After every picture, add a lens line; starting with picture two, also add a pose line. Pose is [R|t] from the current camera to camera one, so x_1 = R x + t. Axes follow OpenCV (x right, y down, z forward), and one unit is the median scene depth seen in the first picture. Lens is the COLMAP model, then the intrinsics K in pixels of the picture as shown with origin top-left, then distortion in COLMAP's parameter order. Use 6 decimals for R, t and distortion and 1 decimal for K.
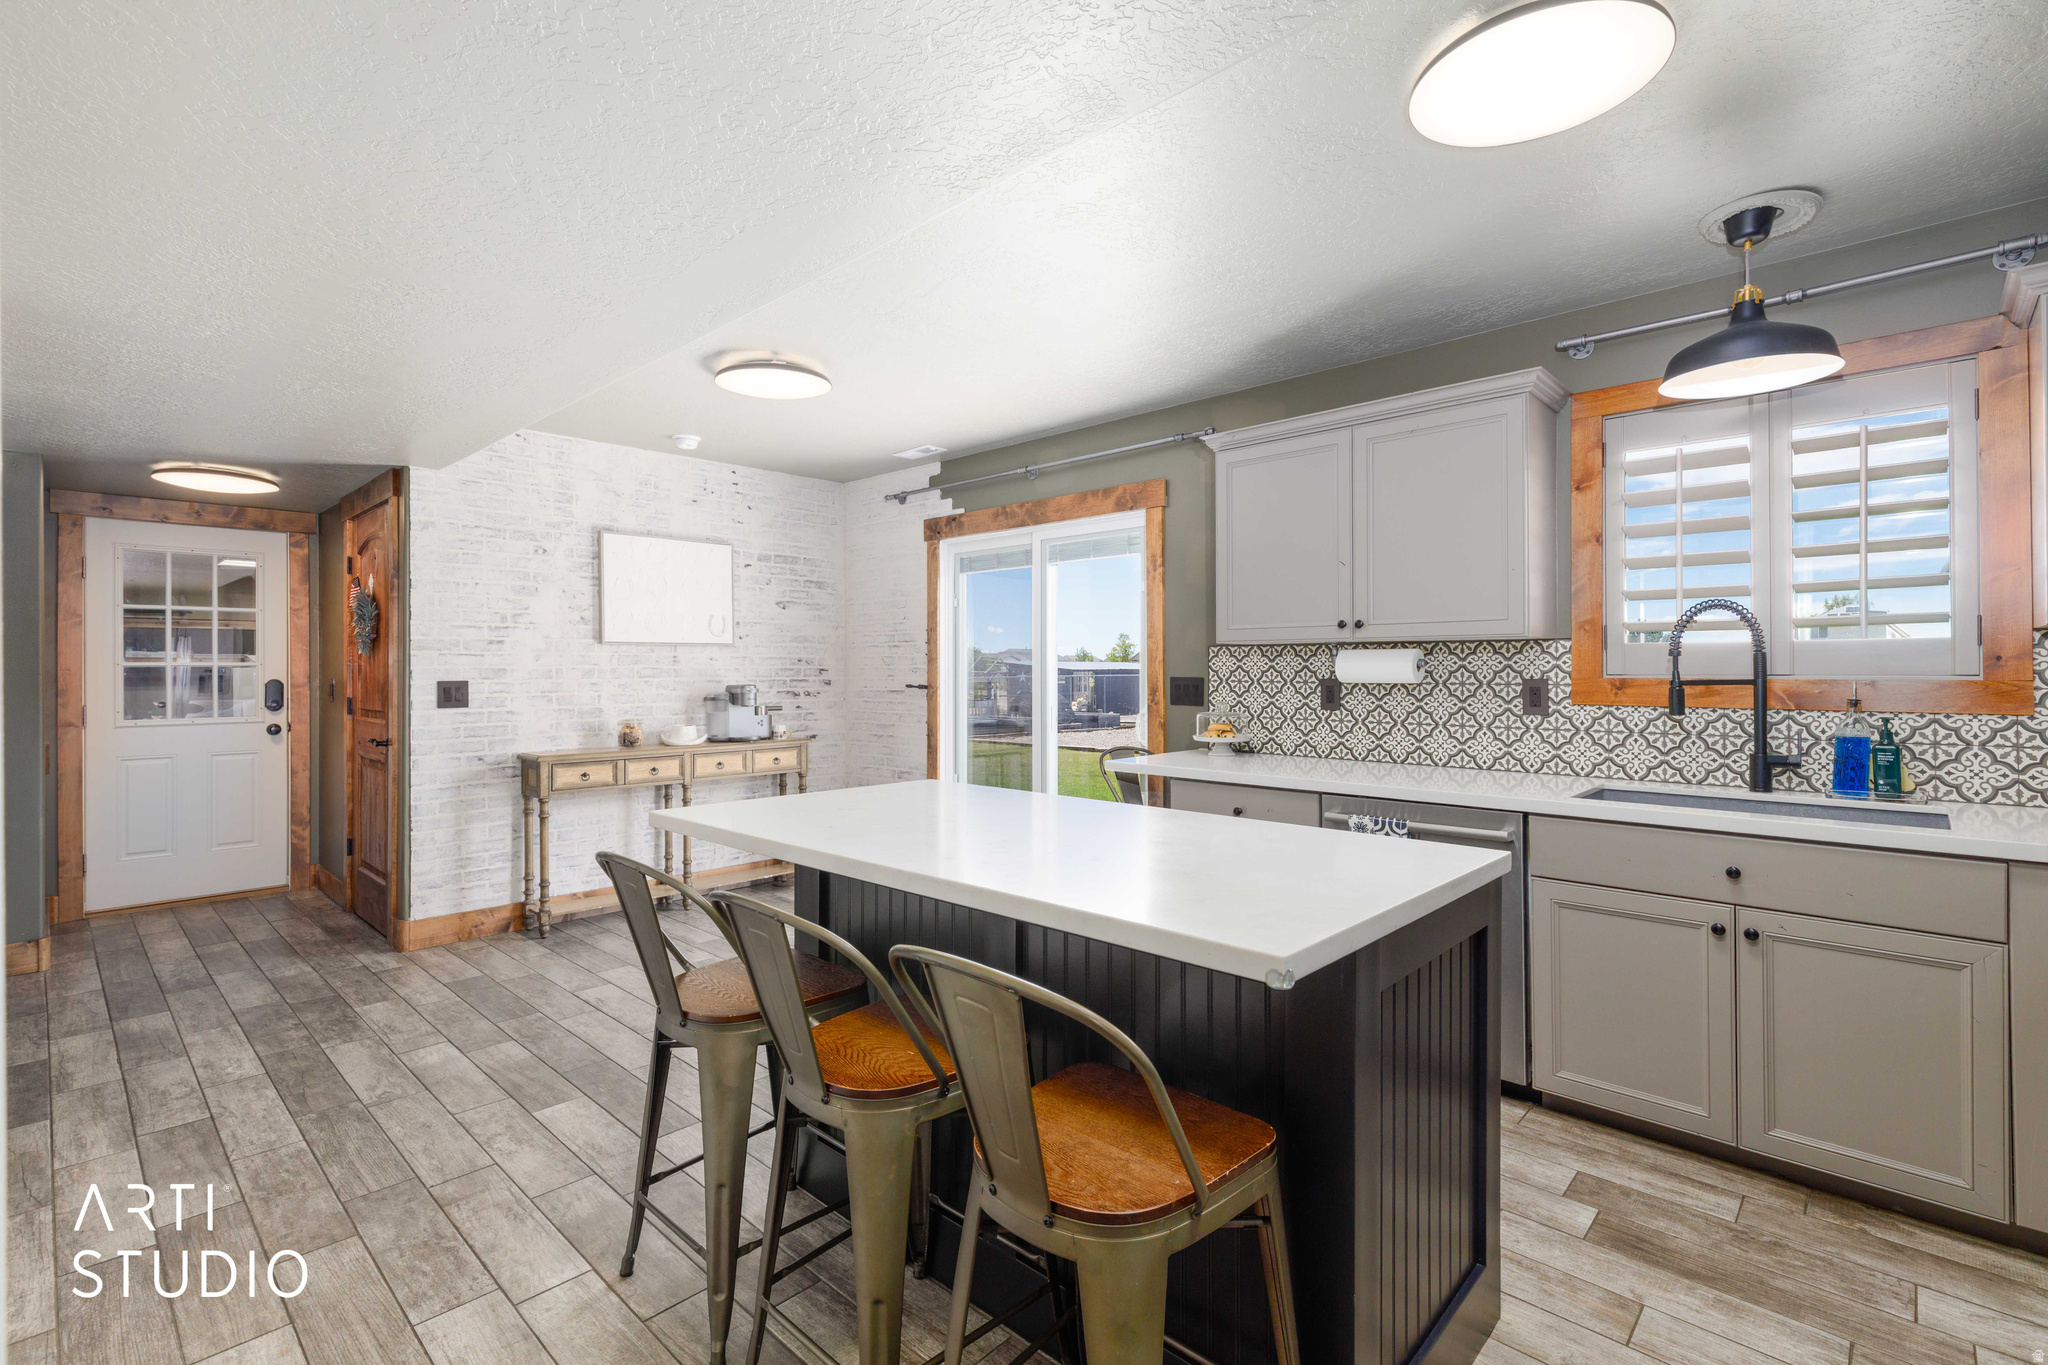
lens RADIAL K [[928.0, 0, 1031.0], [0, 928.0, 671.9], [0, 0, 1]] dist [0.011110, -0.000143]
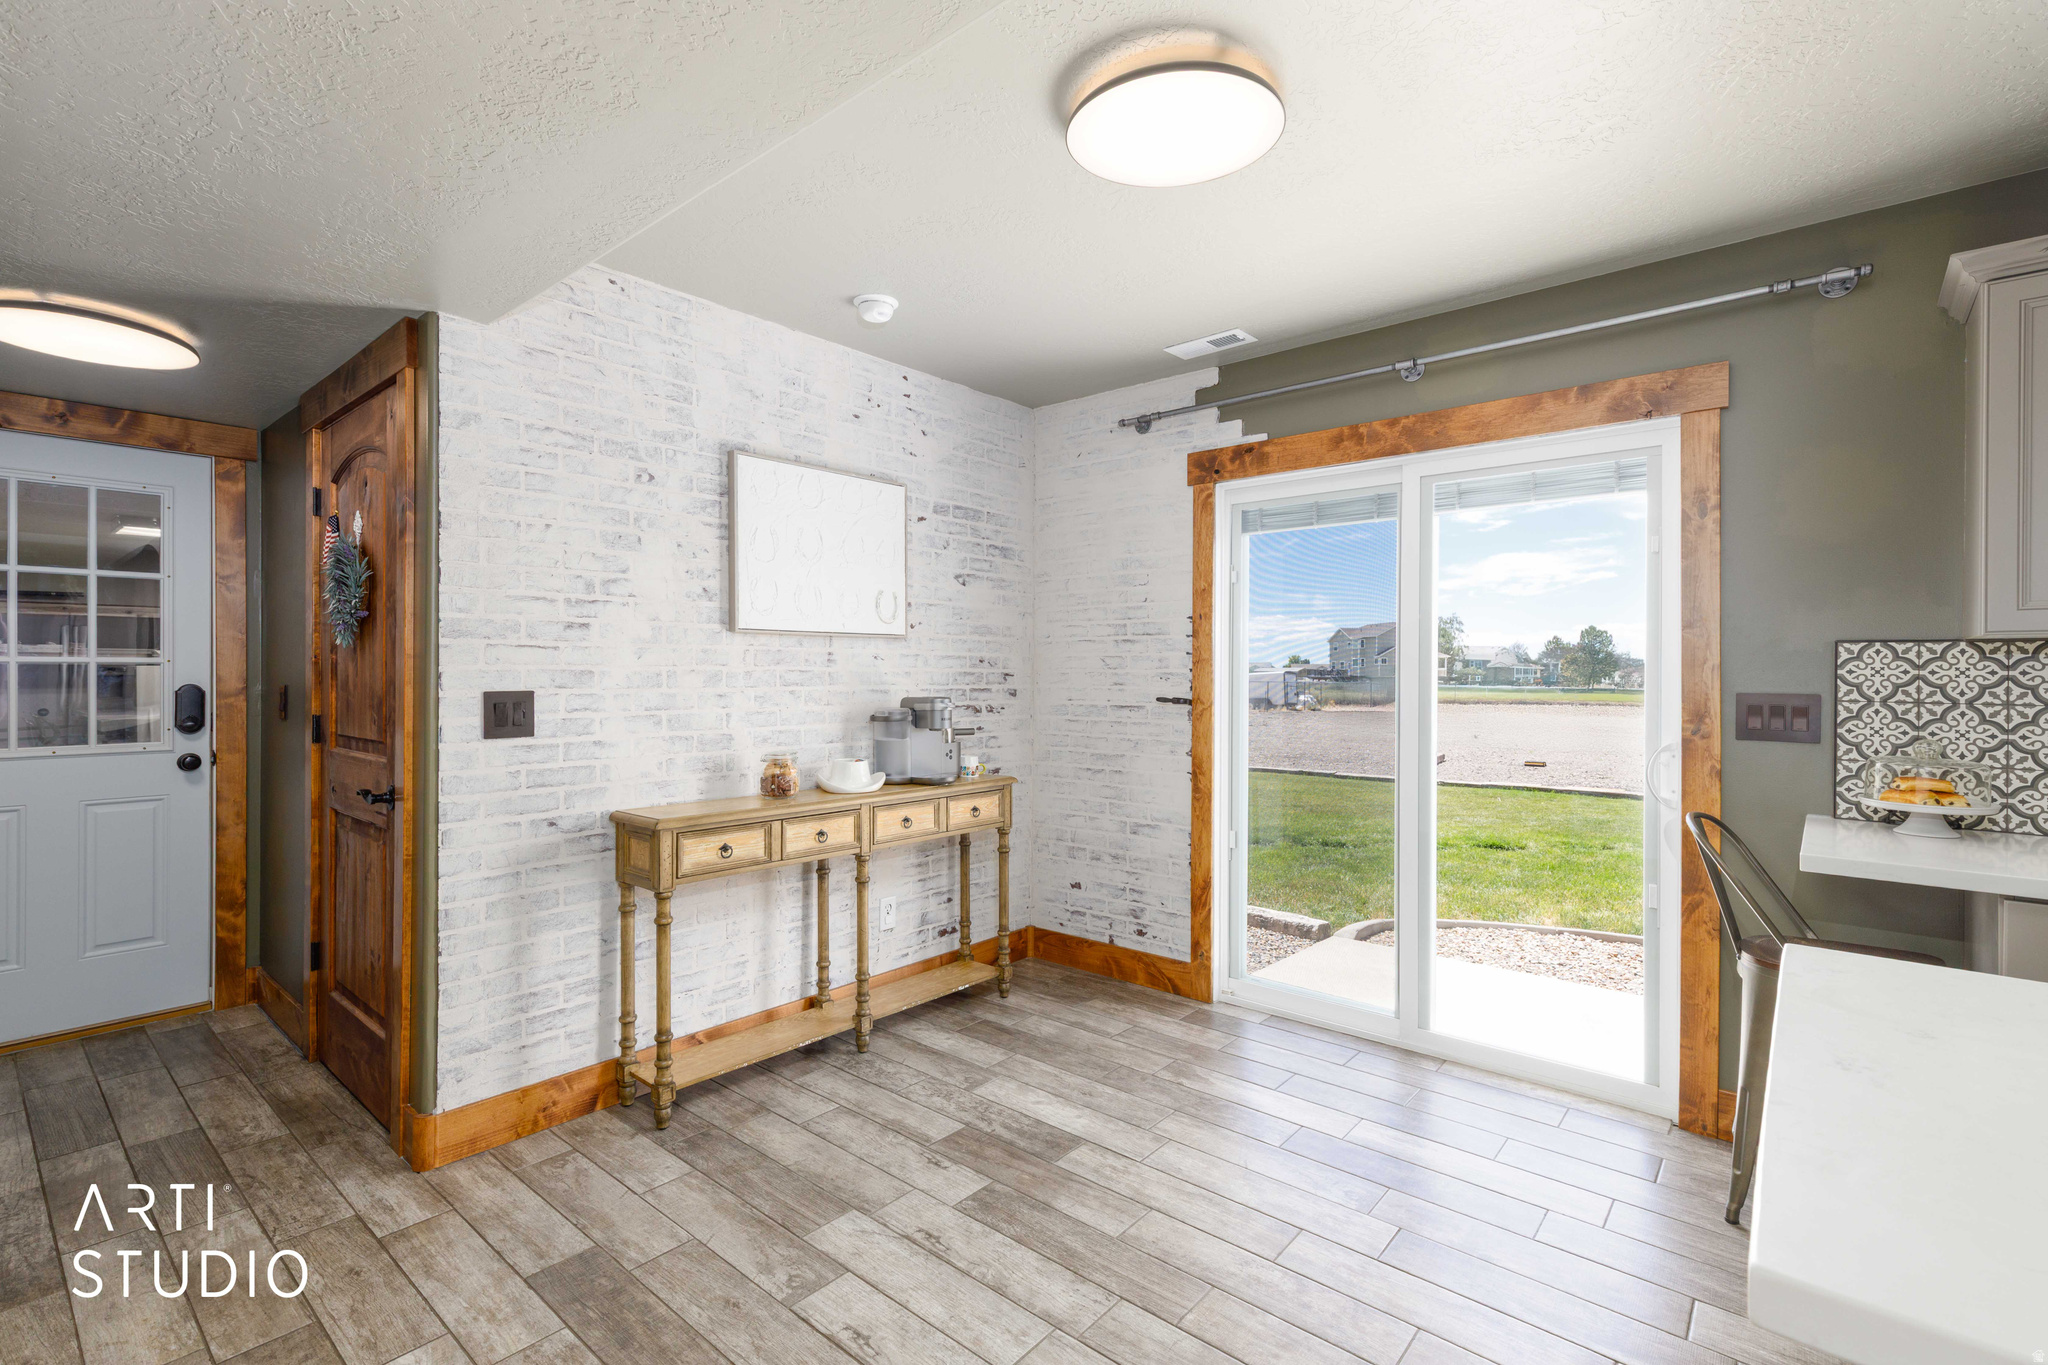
lens RADIAL K [[928.0, 0, 1017.1], [0, 928.0, 678.3], [0, 0, 1]] dist [0.011110, -0.000143]
pose [[0.999033, 0.006906, 0.043420, -0.300973], [-0.007079, 0.999968, 0.003843, -0.002658], [-0.043392, -0.004147, 0.999050, 0.371186]]
